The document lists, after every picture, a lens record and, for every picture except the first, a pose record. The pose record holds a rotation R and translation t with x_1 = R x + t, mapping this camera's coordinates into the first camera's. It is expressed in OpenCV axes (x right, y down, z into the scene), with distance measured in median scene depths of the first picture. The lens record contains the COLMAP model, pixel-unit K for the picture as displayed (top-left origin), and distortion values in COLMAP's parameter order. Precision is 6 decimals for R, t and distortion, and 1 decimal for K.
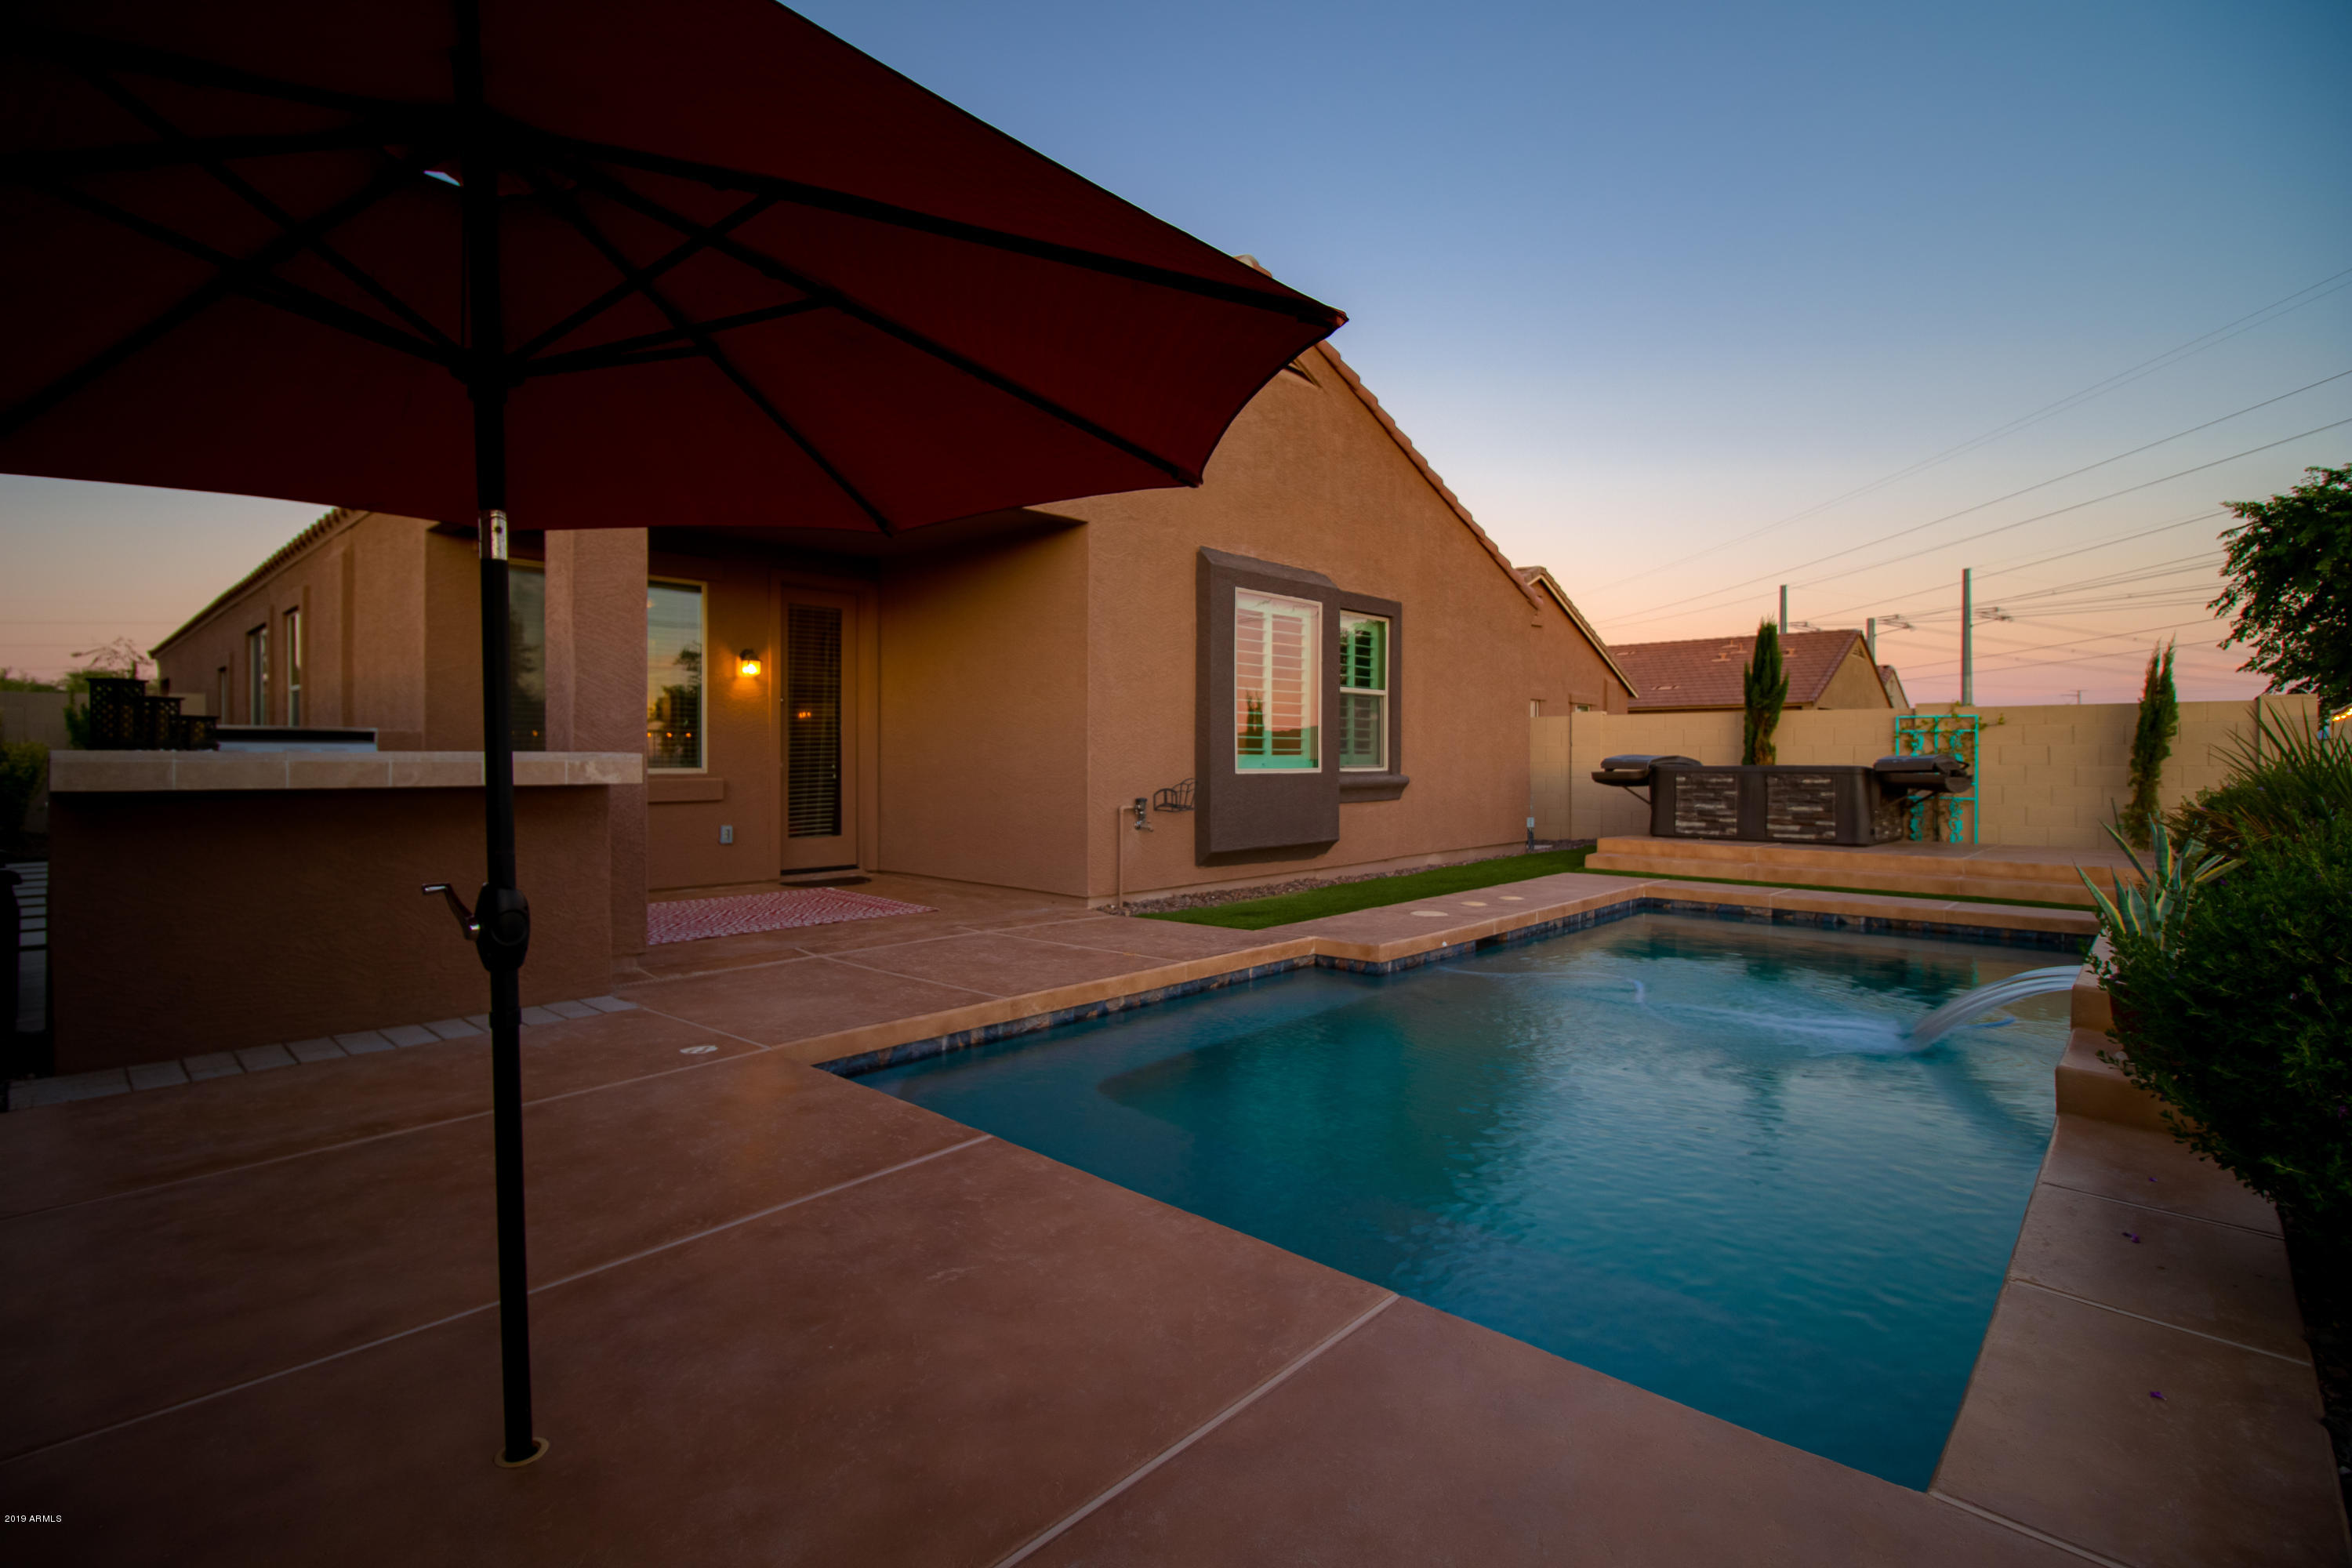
lens RADIAL K [[1125.3, 0, 1163.5], [0, 1125.3, 771.7], [0, 0, 1]] dist [-0.001241, -0.000396]
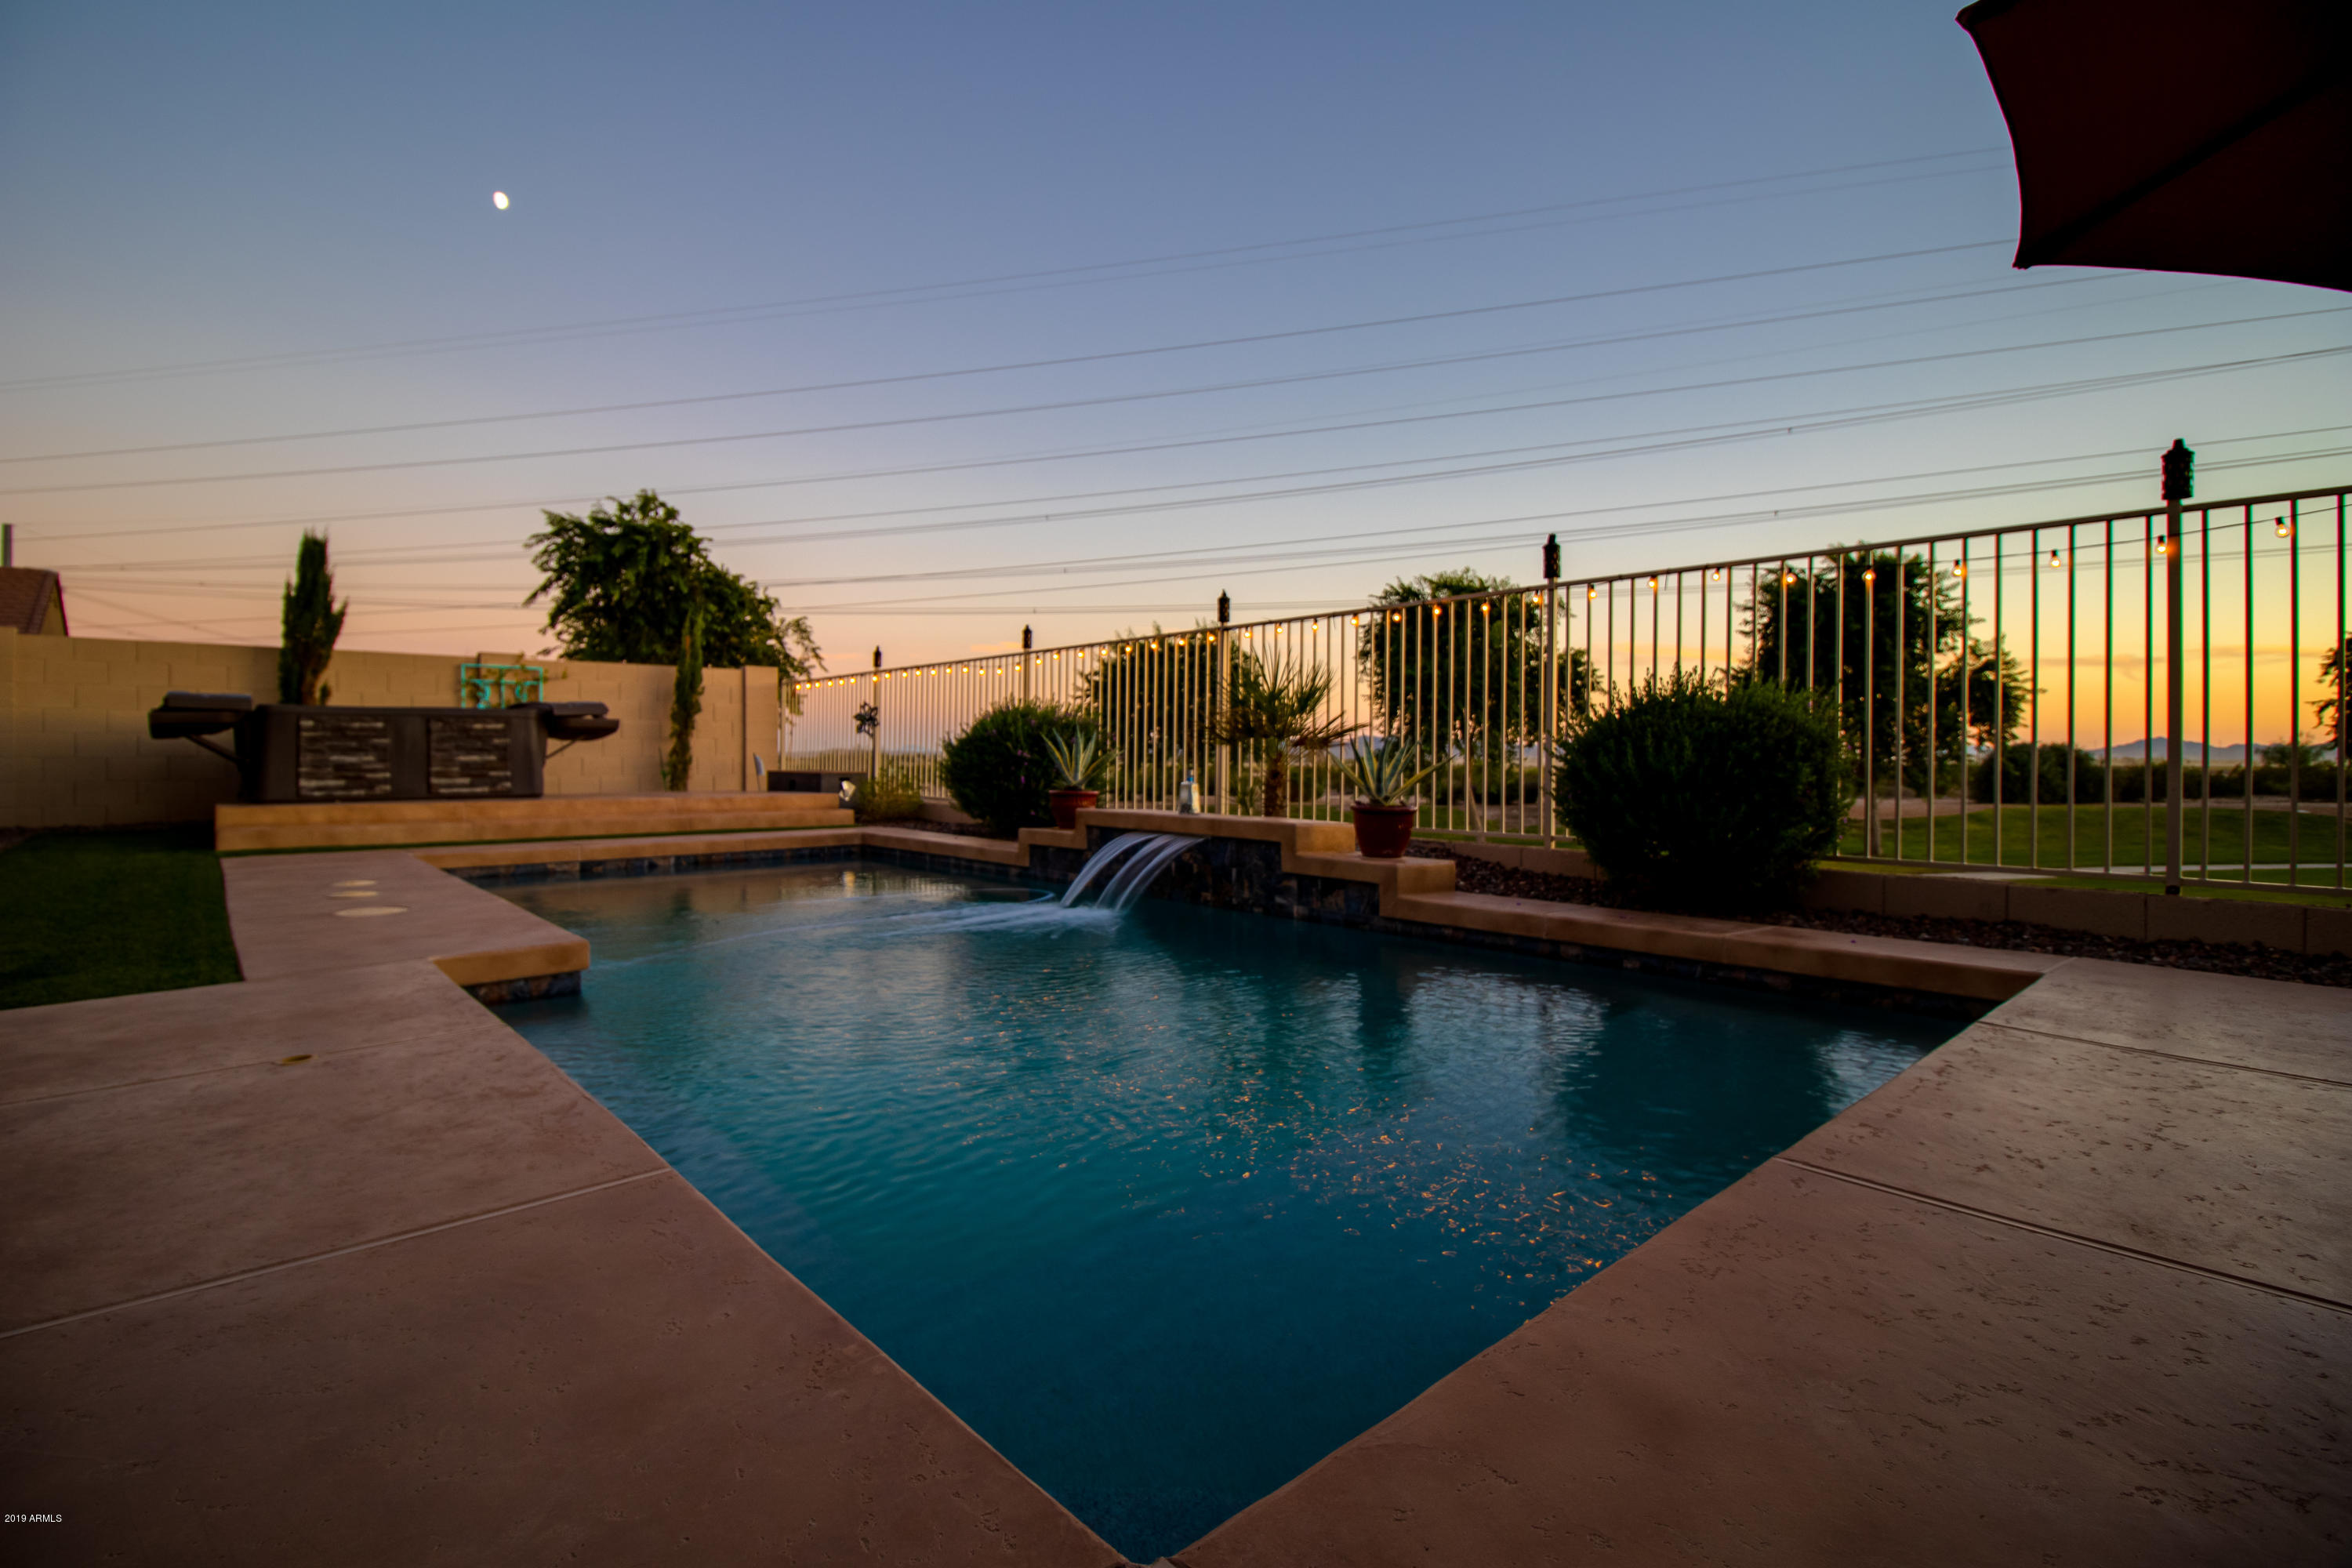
lens RADIAL K [[1125.3, 0, 1164.0], [0, 1125.3, 785.3], [0, 0, 1]] dist [-0.001241, -0.000396]
pose [[0.097728, -0.030237, 0.994754, -0.241364], [0.013285, 0.999489, 0.029076, 0.035204], [-0.995124, 0.010374, 0.098080, 0.377811]]
